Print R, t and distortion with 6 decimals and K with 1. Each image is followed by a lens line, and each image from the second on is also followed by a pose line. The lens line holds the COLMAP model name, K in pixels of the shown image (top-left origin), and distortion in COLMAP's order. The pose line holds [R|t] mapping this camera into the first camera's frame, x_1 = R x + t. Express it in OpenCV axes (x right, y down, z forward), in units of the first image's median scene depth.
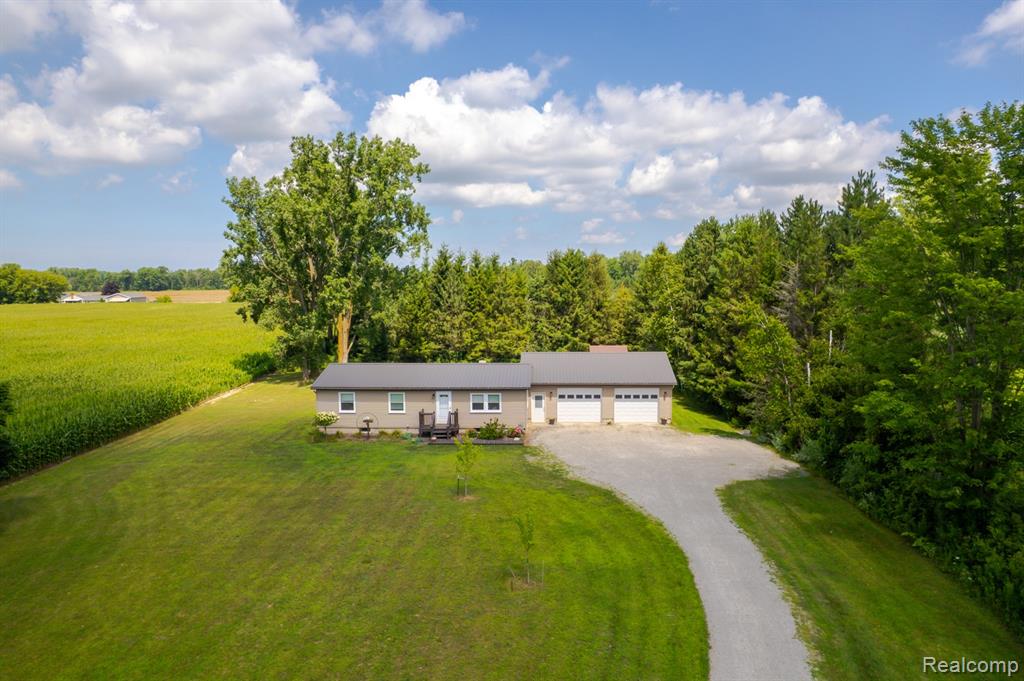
lens RADIAL K [[674.6, 0, 526.0], [0, 674.6, 338.7], [0, 0, 1]] dist [-0.035962, 0.002304]
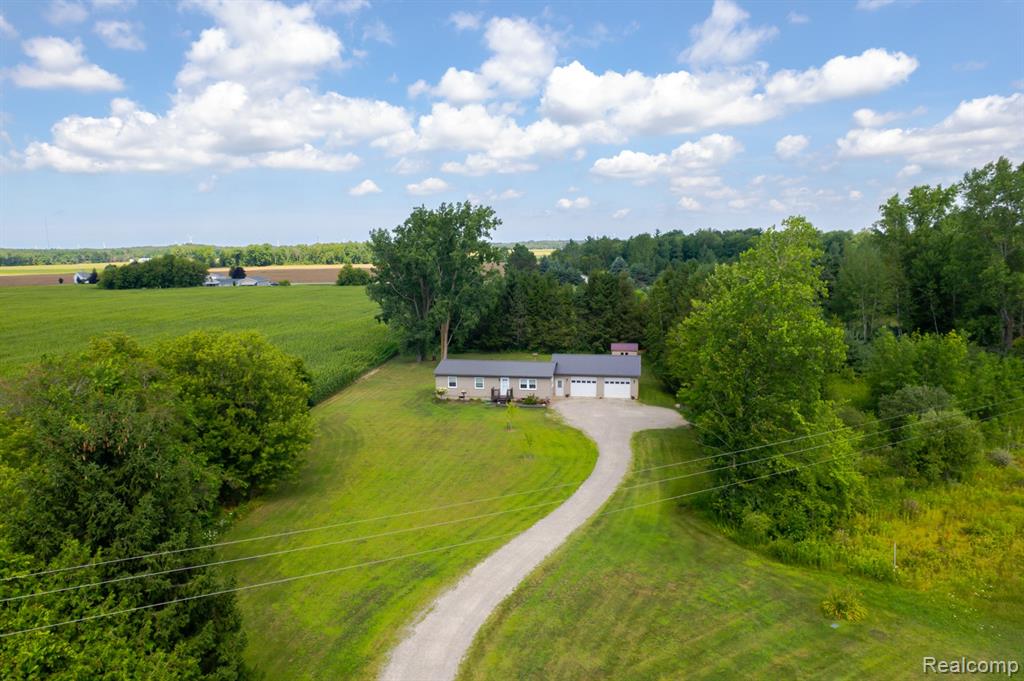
lens RADIAL K [[688.6, 0, 482.4], [0, 688.6, 350.6], [0, 0, 1]] dist [-0.045587, 0.003099]
pose [[0.983179, 0.016761, -0.181875, 0.107146], [-0.005198, 0.997945, 0.063869, -0.077899], [0.182571, -0.061849, 0.981245, -0.571698]]
